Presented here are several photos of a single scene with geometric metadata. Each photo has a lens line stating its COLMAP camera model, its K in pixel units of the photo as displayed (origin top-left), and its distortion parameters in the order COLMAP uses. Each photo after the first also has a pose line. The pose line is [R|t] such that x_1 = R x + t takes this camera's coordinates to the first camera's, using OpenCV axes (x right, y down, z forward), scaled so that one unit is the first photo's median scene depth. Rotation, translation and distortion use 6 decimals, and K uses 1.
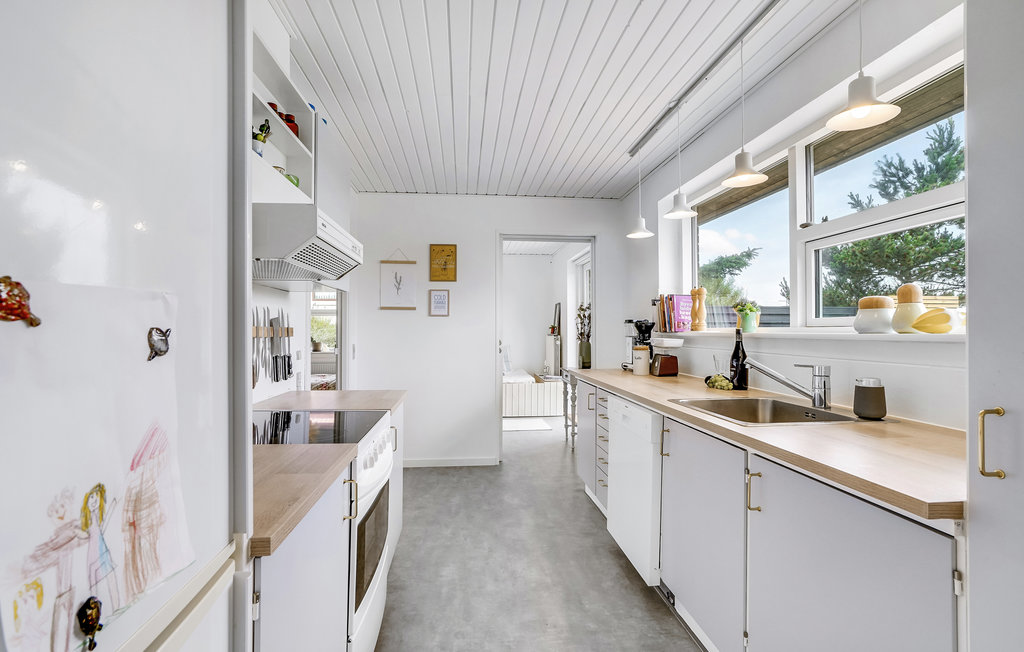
lens RADIAL K [[476.9, 0, 515.2], [0, 476.9, 337.3], [0, 0, 1]] dist [-0.045489, 0.024449]
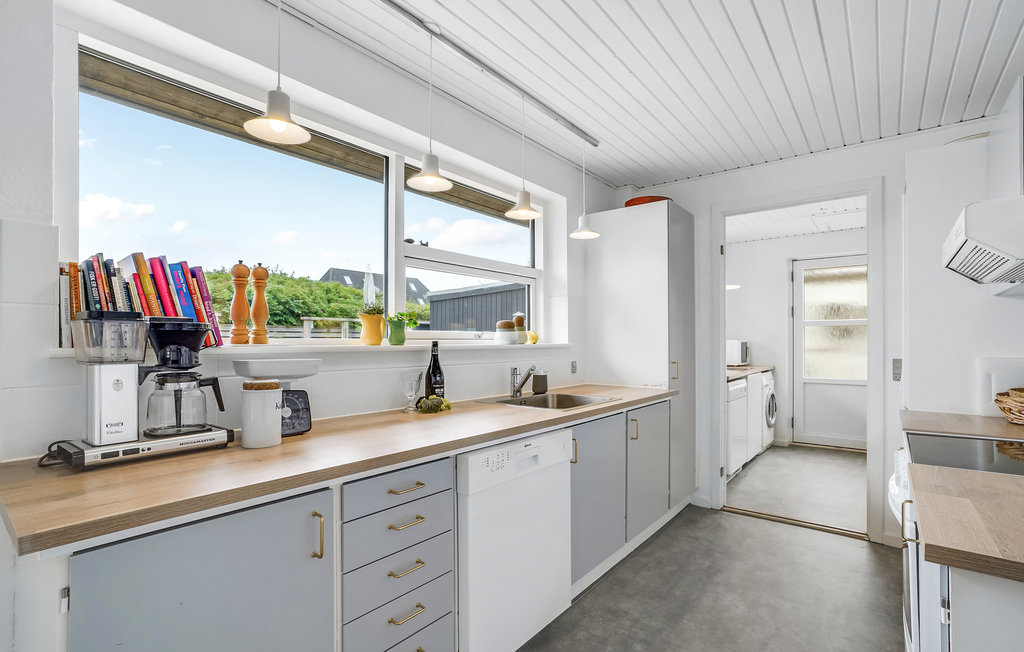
lens RADIAL K [[476.9, 0, 515.2], [0, 476.9, 337.3], [0, 0, 1]] dist [-0.045489, 0.024449]
pose [[-0.714693, 0.005842, 0.699414, -0.261526], [0.010795, 0.999938, 0.002678, -0.025988], [-0.699355, 0.009465, -0.714712, 1.637243]]
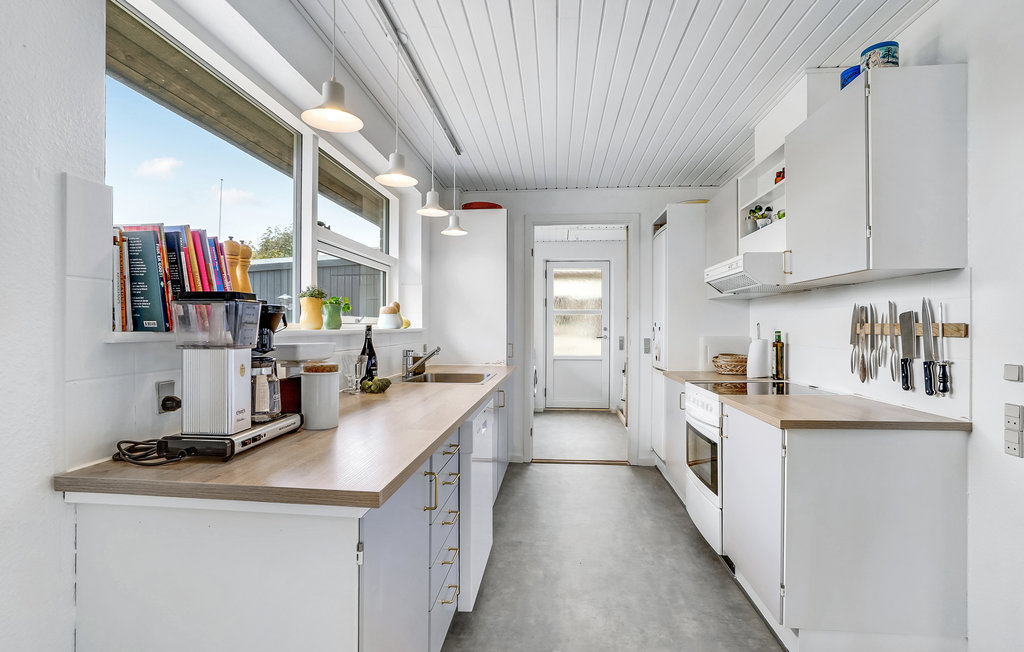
lens RADIAL K [[485.0, 0, 512.0], [0, 485.0, 326.0], [0, 0, 1]] dist [-0.050341, 0.024444]
pose [[-0.979976, -0.000458, 0.199118, -0.006285], [0.002270, 0.999907, 0.013474, -0.028496], [-0.199105, 0.013656, -0.979883, 1.956759]]
